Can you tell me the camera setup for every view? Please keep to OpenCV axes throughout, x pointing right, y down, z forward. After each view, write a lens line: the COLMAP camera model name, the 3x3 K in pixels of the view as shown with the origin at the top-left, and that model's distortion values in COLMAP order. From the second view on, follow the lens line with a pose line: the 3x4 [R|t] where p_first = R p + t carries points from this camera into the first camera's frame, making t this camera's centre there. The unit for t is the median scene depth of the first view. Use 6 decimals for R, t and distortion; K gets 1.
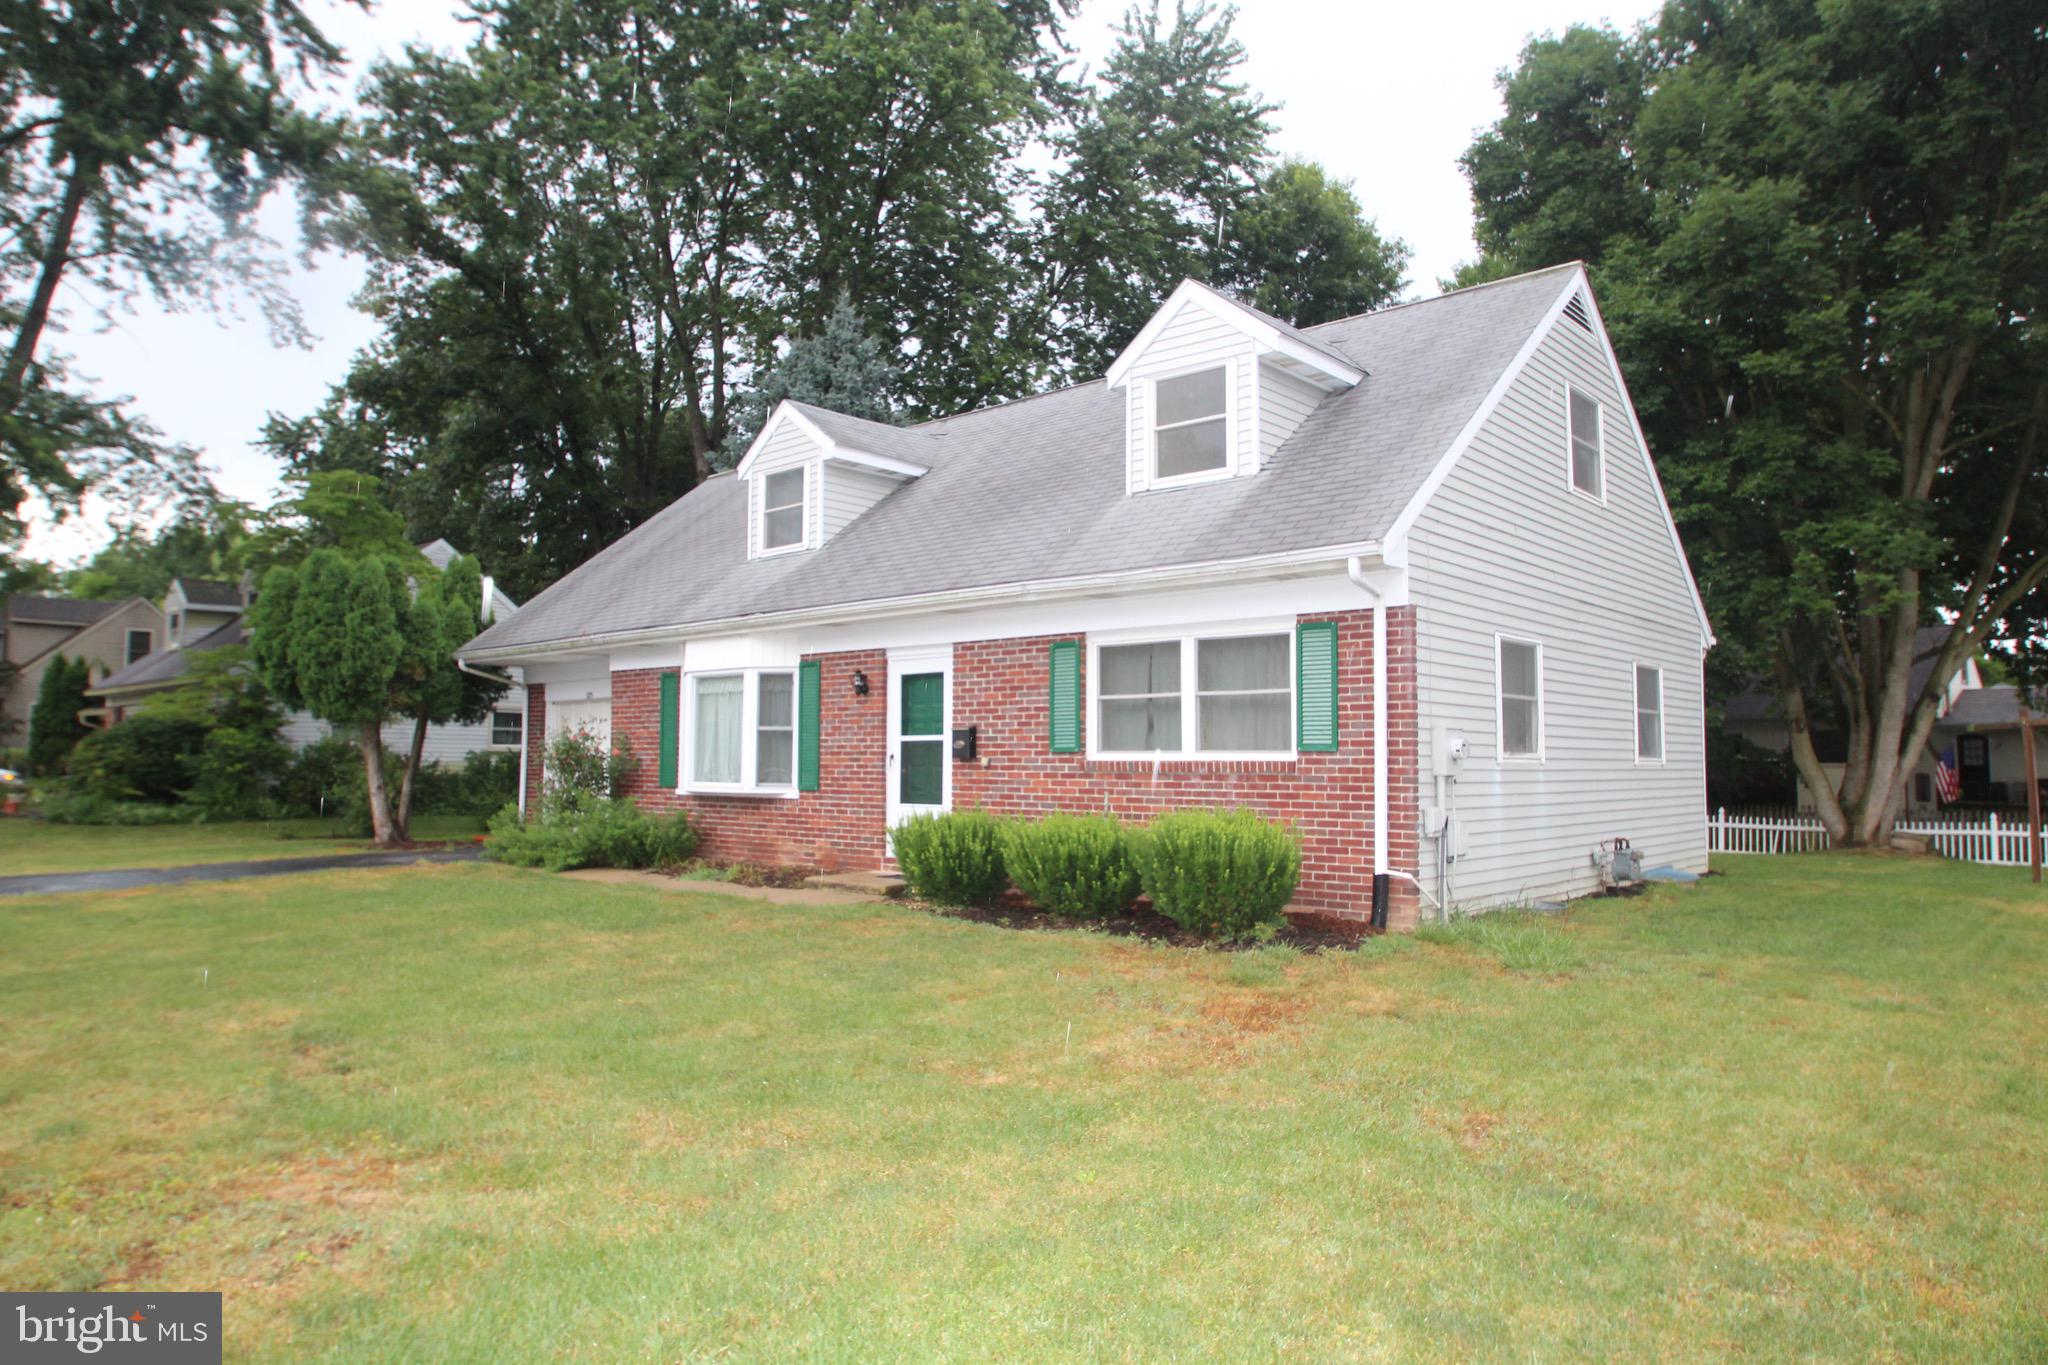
lens RADIAL K [[1304.5, 0, 1029.9], [0, 1304.5, 686.9], [0, 0, 1]] dist [-0.029376, -0.002277]
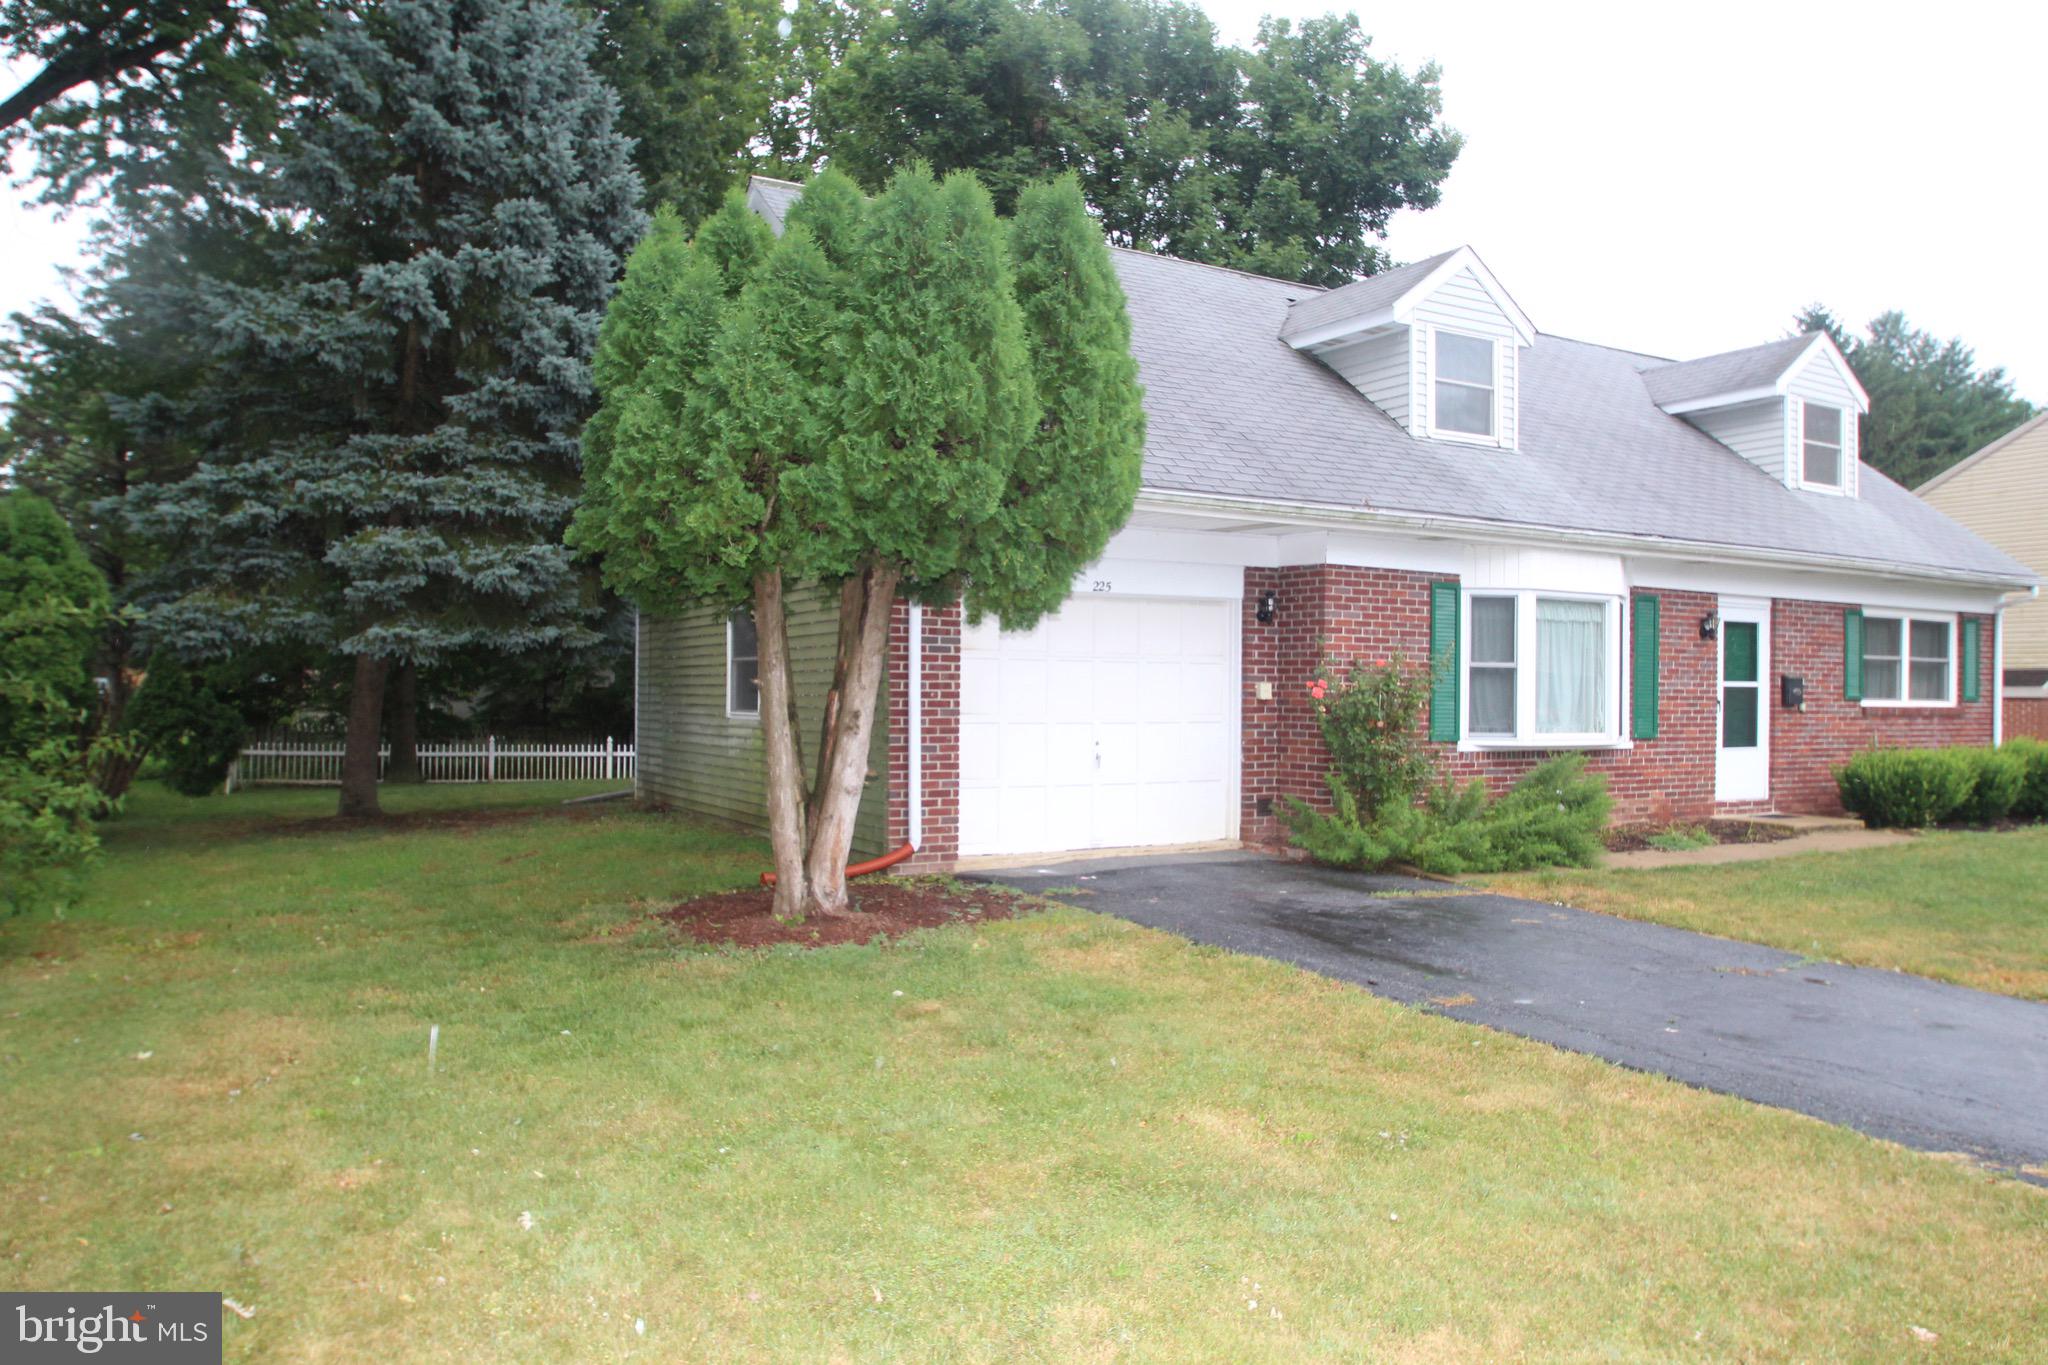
lens RADIAL K [[1436.6, 0, 1039.3], [0, 1436.6, 696.3], [0, 0, 1]] dist [-0.051807, 0.017741]
pose [[0.310929, -0.002083, 0.950431, -1.352828], [-0.063013, 0.997752, 0.022802, 0.058964], [-0.948342, -0.066980, 0.310099, 1.194074]]
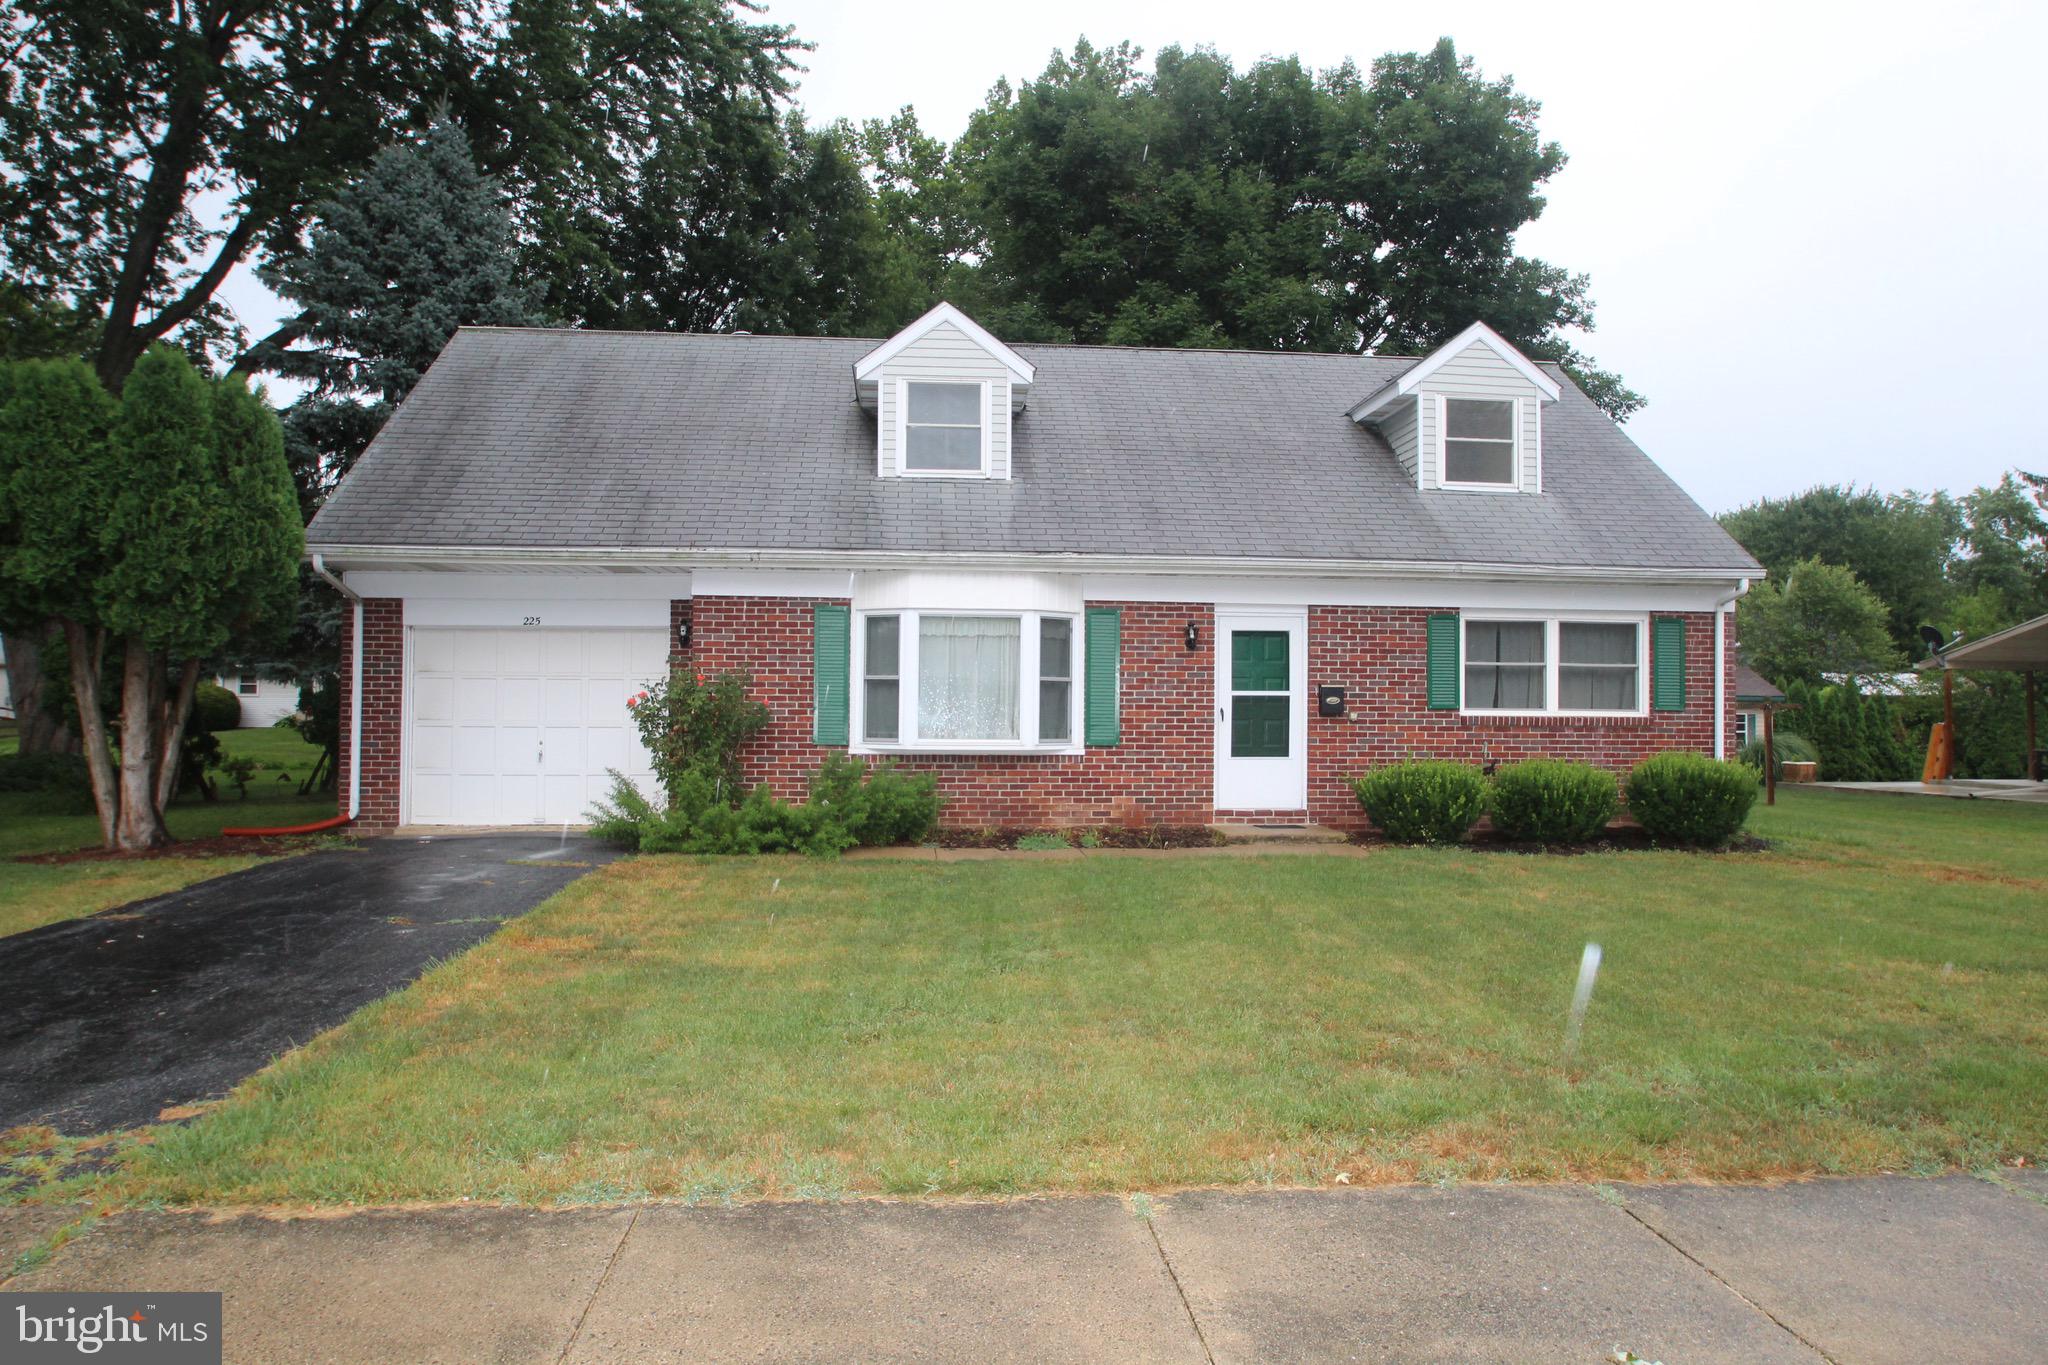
lens RADIAL K [[1304.5, 0, 1035.4], [0, 1304.5, 691.1], [0, 0, 1]] dist [-0.029376, -0.002277]
pose [[0.675599, 0.012521, 0.737163, -0.982223], [-0.046874, 0.998562, 0.025999, 0.018978], [-0.735777, -0.052119, 0.675215, 0.436428]]
